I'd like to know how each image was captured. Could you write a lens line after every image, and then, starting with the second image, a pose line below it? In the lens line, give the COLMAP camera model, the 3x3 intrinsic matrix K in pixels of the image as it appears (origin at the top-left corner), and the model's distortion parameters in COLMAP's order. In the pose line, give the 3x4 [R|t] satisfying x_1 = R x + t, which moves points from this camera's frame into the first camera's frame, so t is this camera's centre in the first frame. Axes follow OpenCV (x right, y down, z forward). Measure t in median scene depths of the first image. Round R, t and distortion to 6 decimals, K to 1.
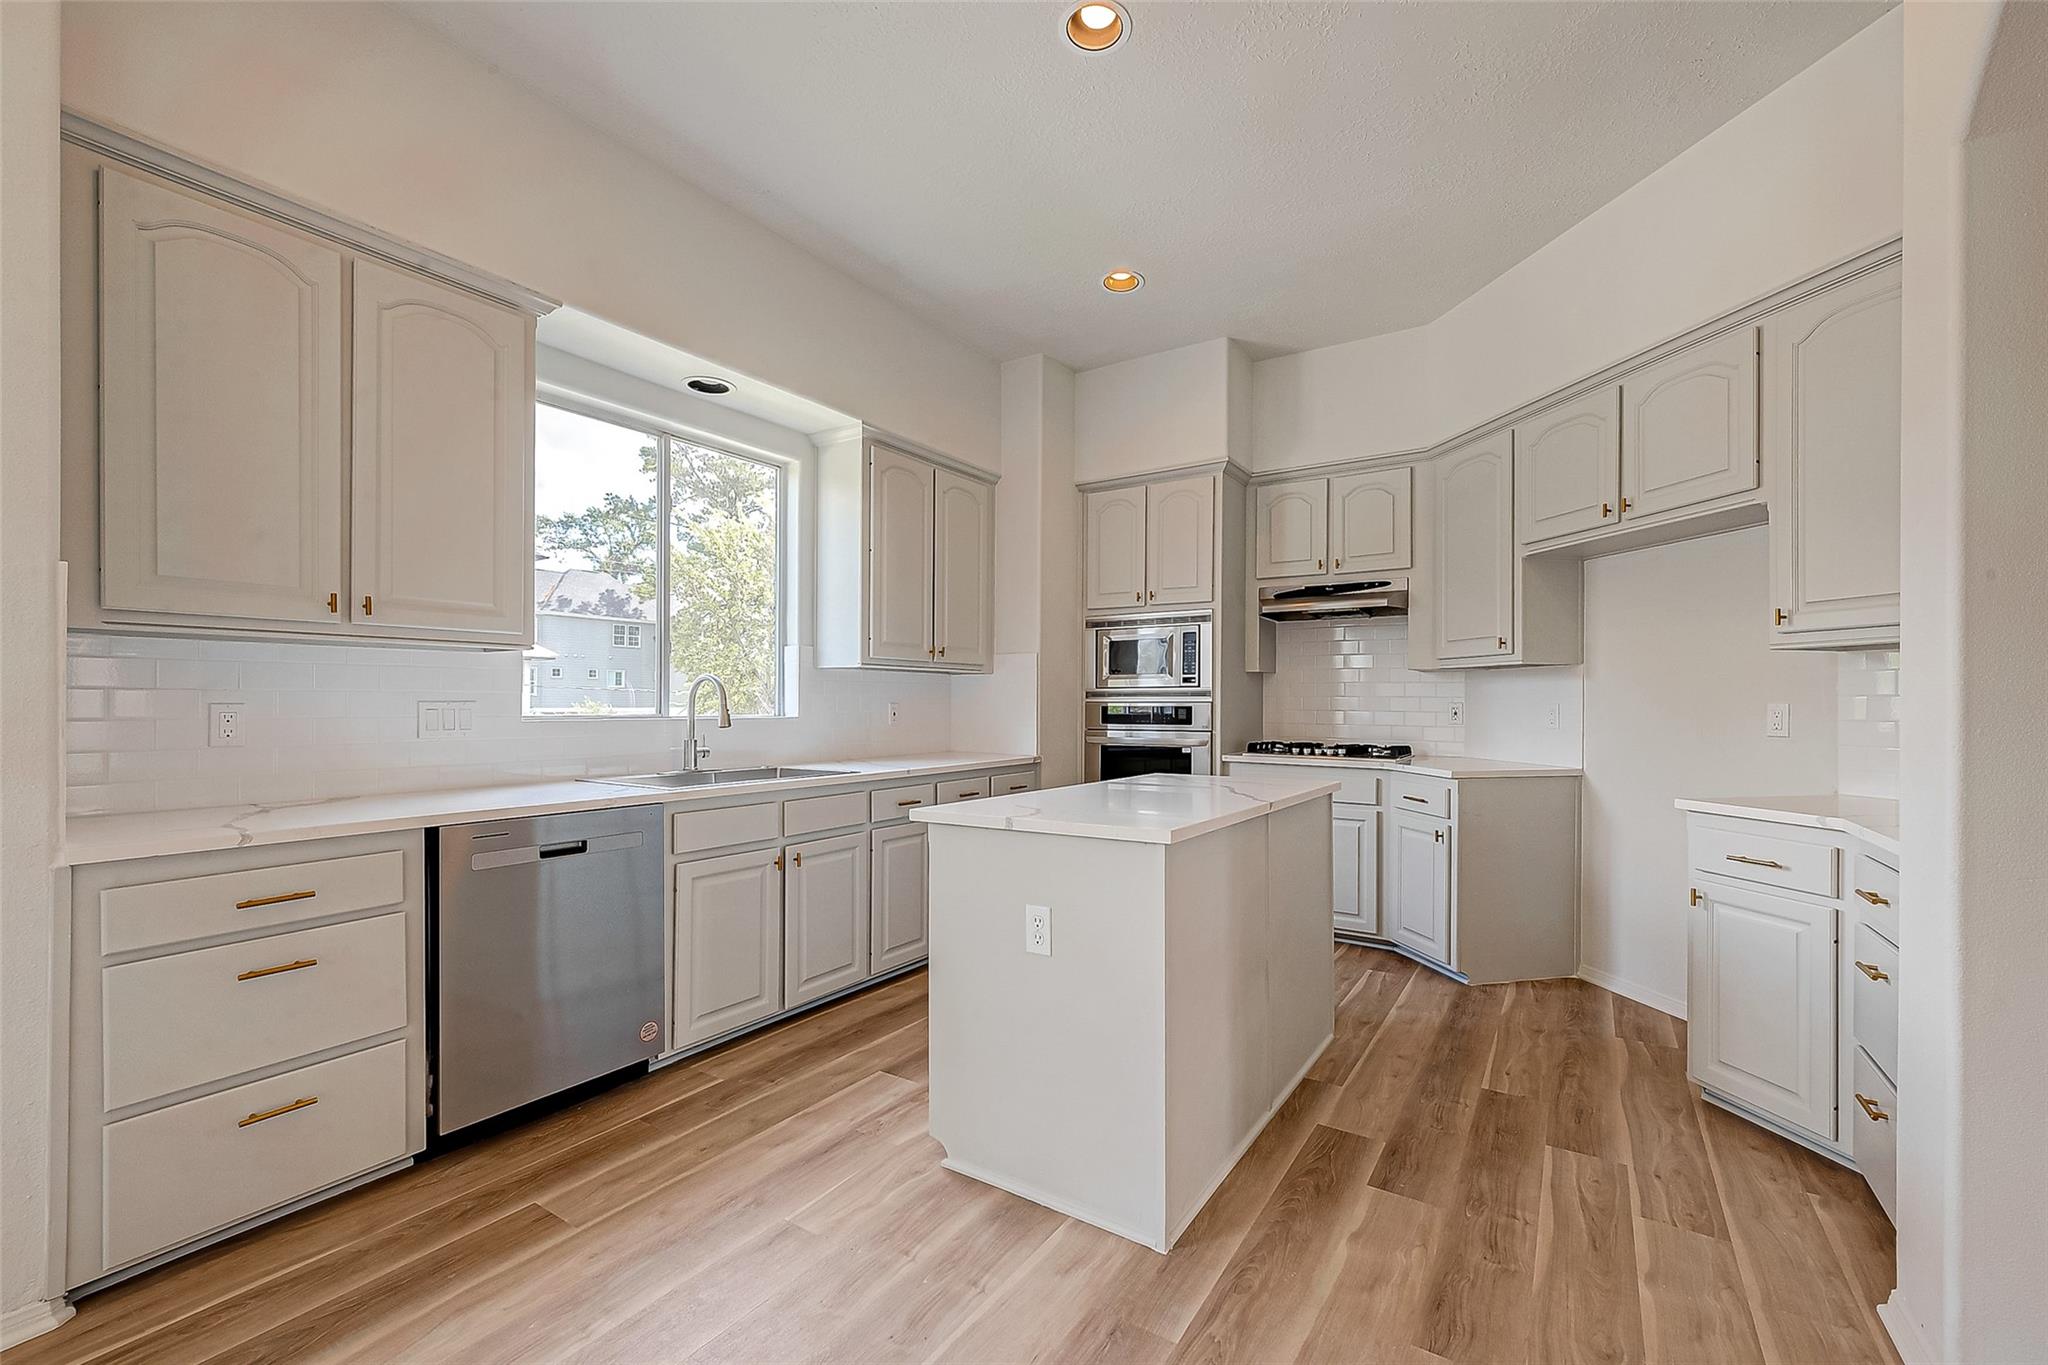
lens RADIAL K [[821.4, 0, 1032.7], [0, 821.4, 709.2], [0, 0, 1]] dist [-0.003964, 0.001165]
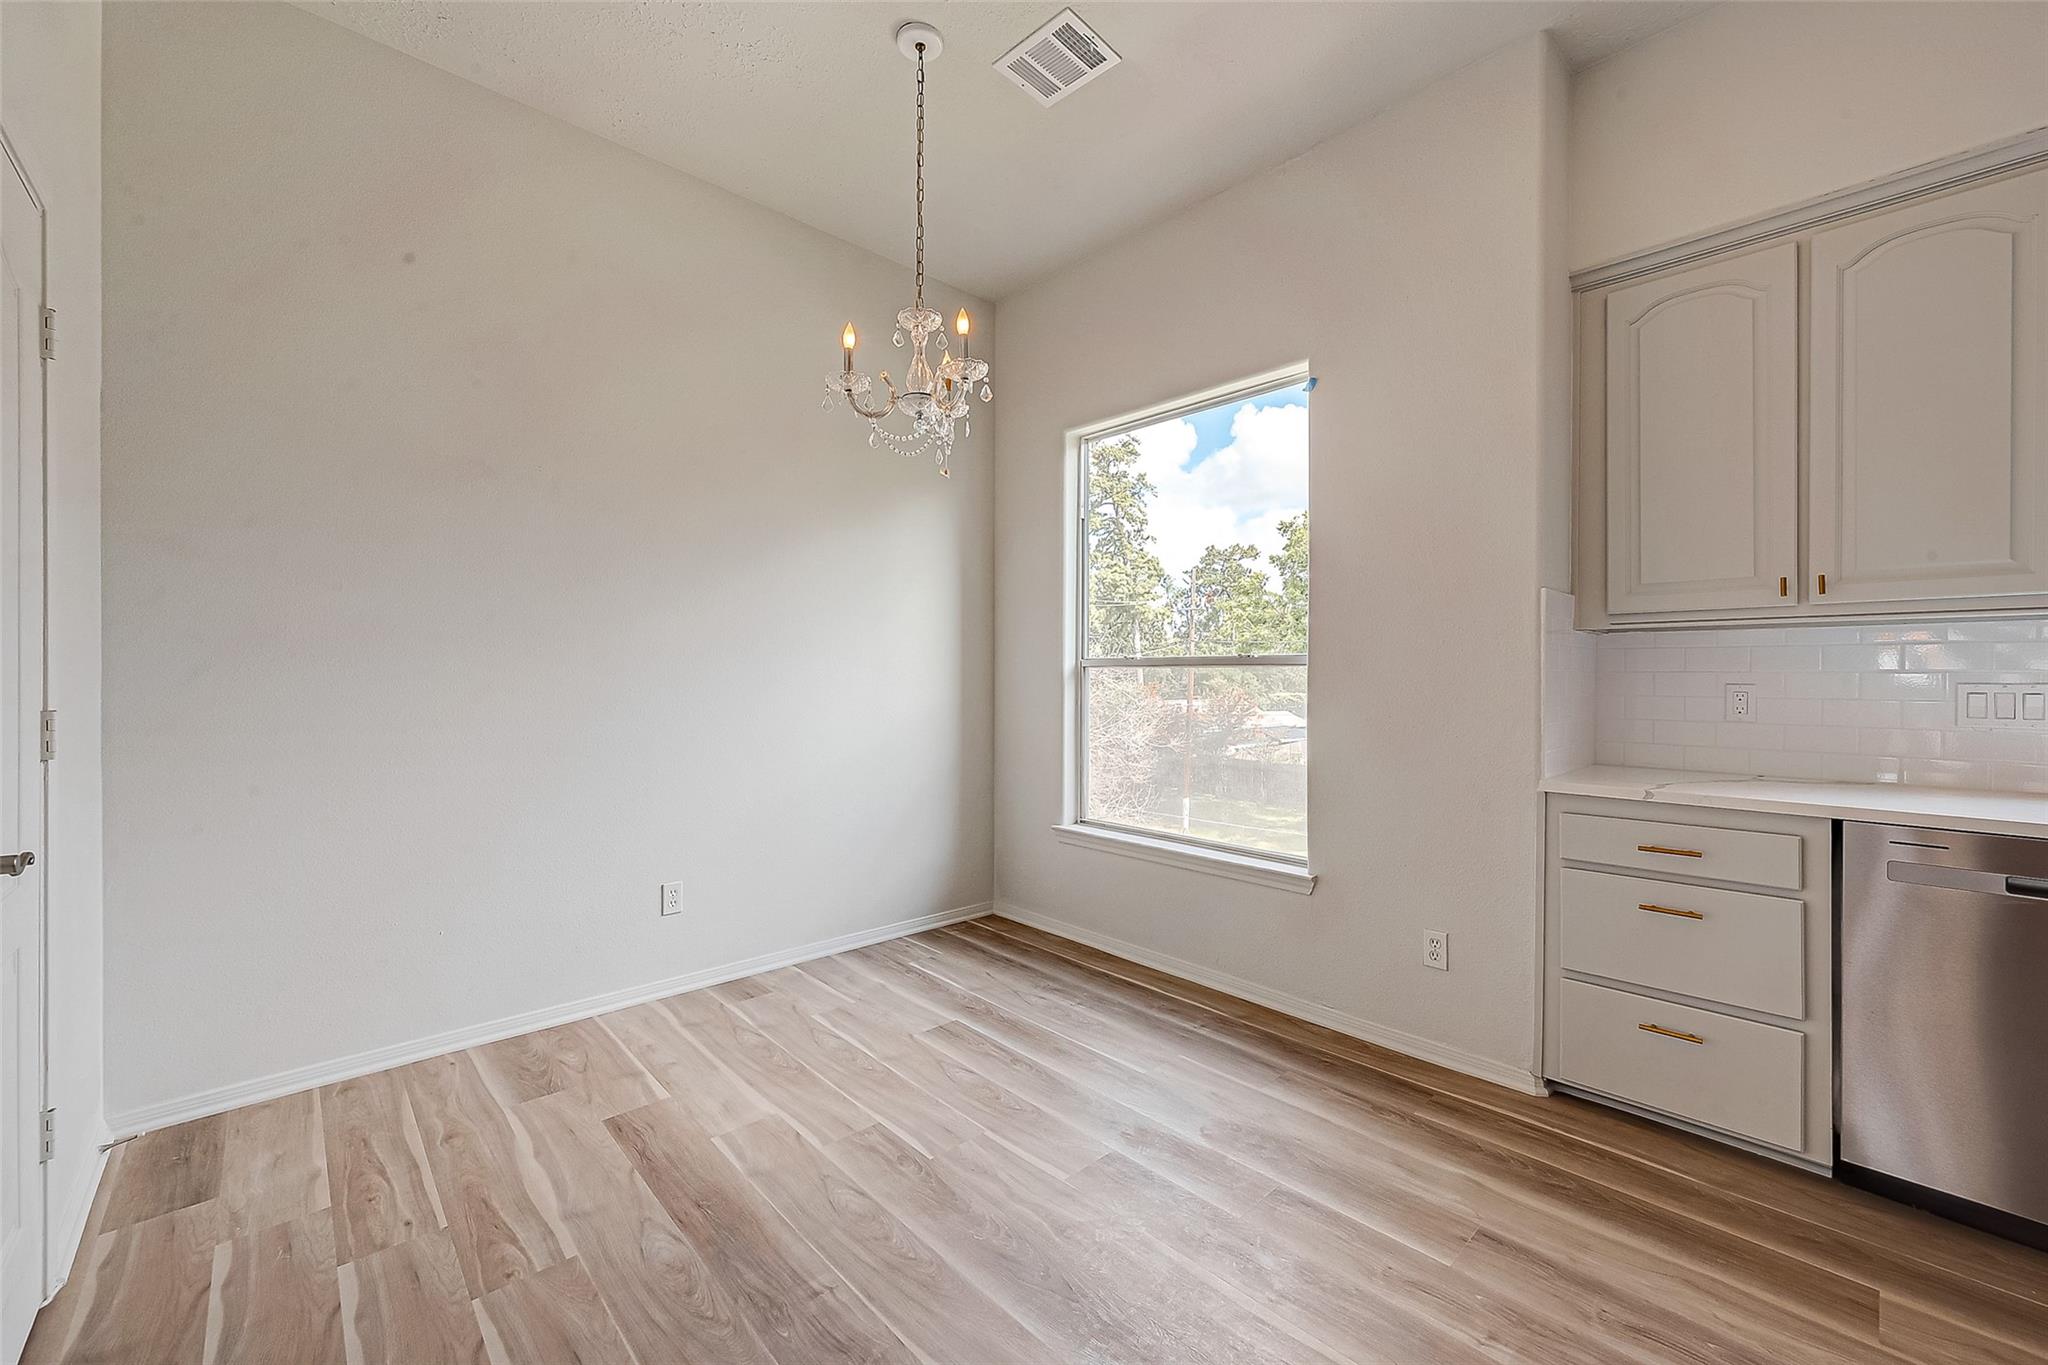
lens RADIAL K [[821.4, 0, 1044.2], [0, 821.4, 670.0], [0, 0, 1]] dist [-0.003964, 0.001165]
pose [[-0.234492, -0.009566, -0.972071, 0.216537], [-0.012111, 0.999903, -0.006918, -0.003778], [0.972043, 0.010151, -0.234585, 0.202758]]
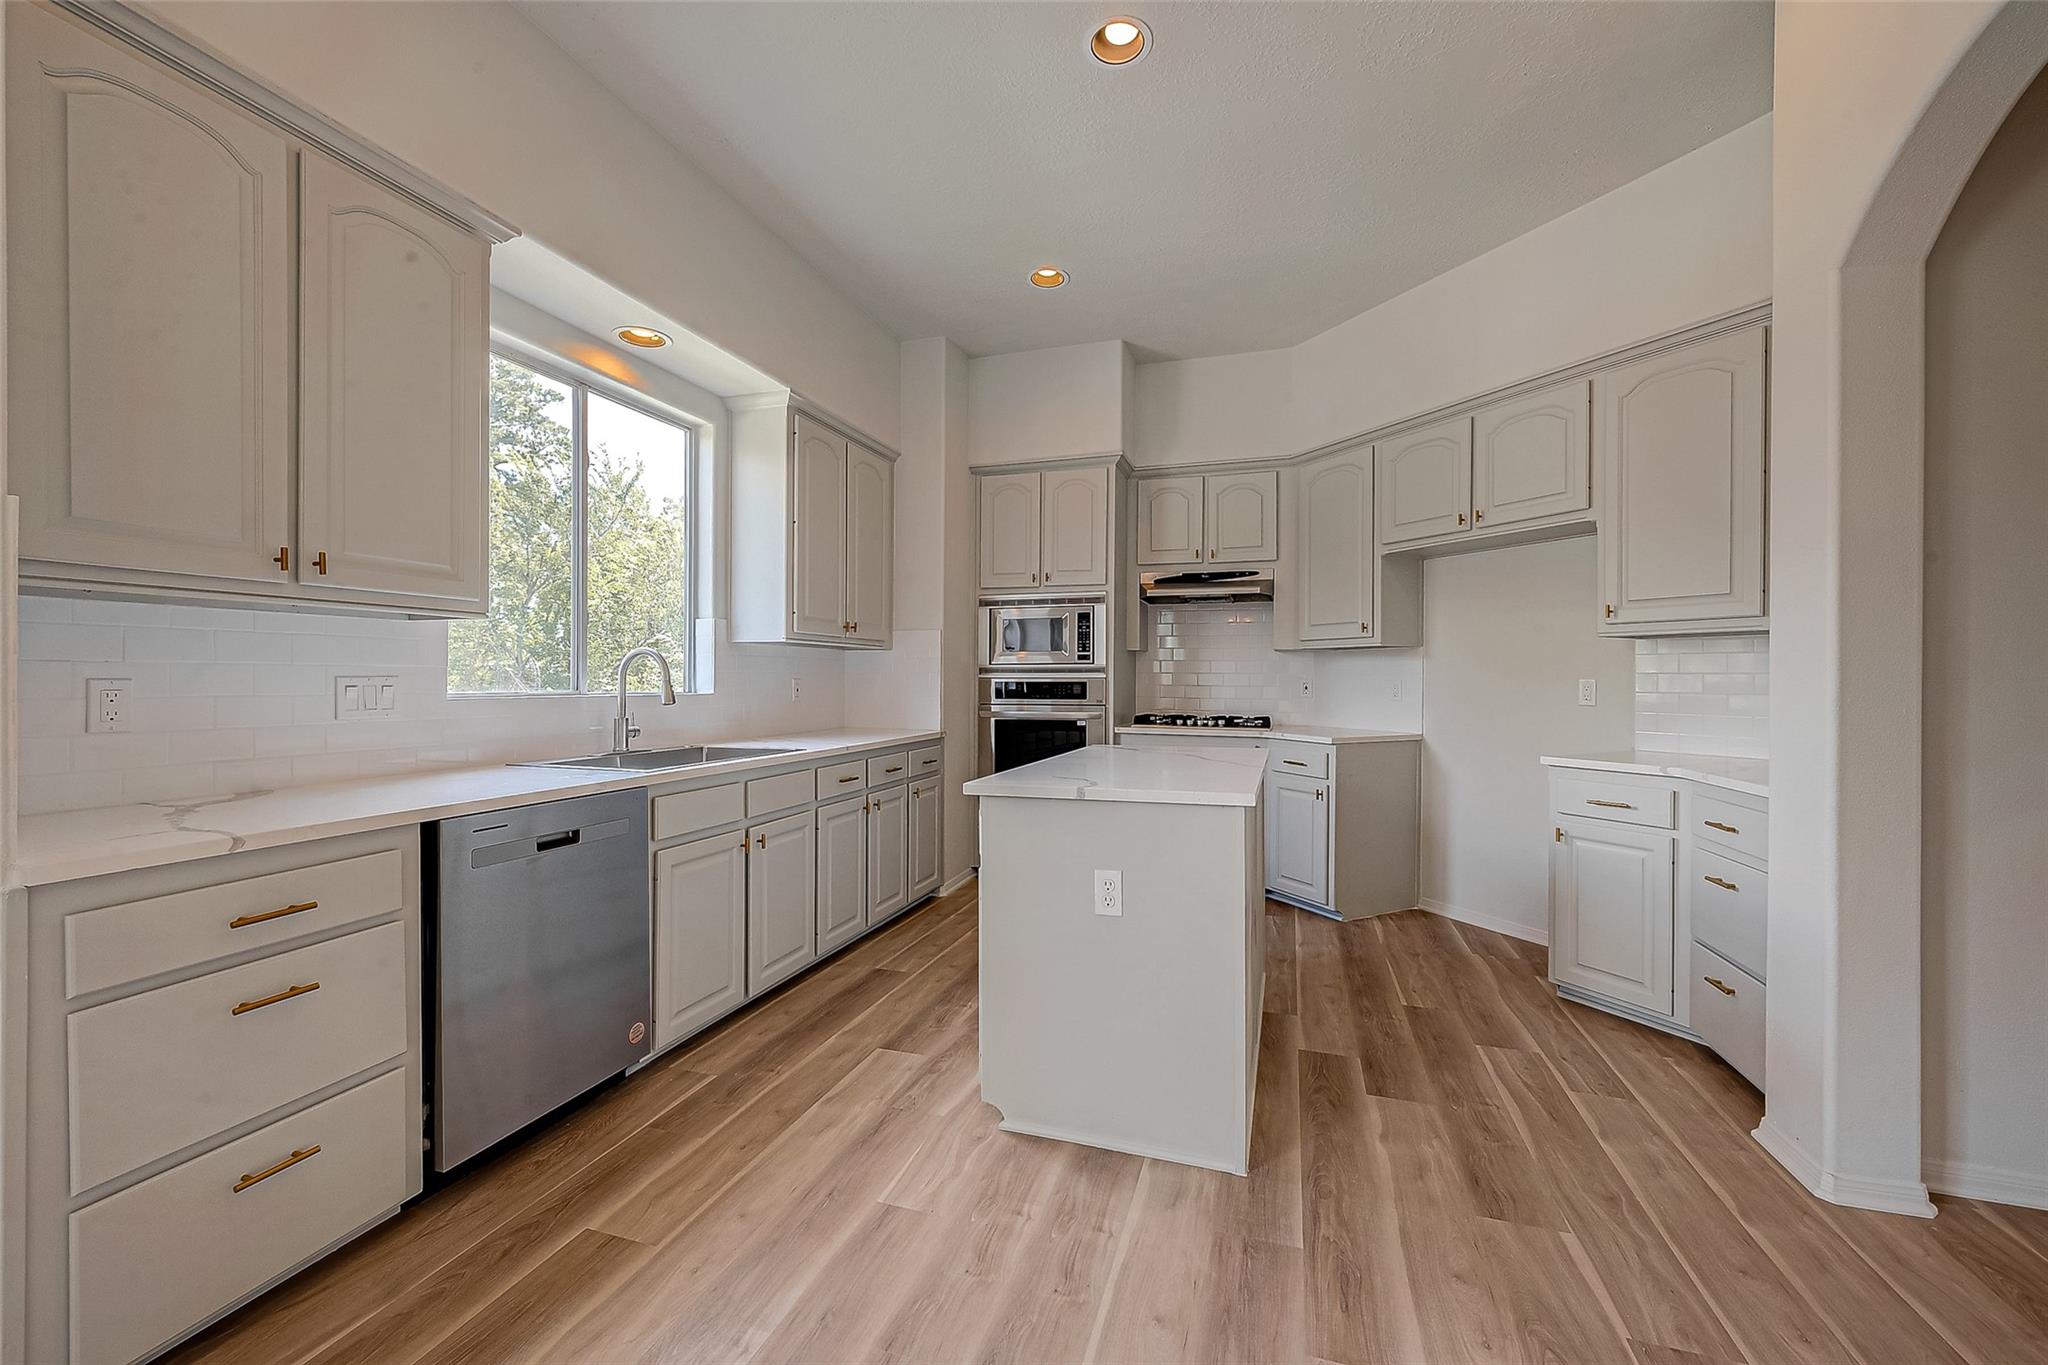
lens RADIAL K [[821.4, 0, 1013.2], [0, 821.4, 680.4], [0, 0, 1]] dist [-0.003964, 0.001165]
pose [[0.967608, 0.000344, 0.252456, -0.205627], [0.001227, 0.999981, -0.006066, 0.000165], [-0.252453, 0.006179, 0.967589, -0.000615]]
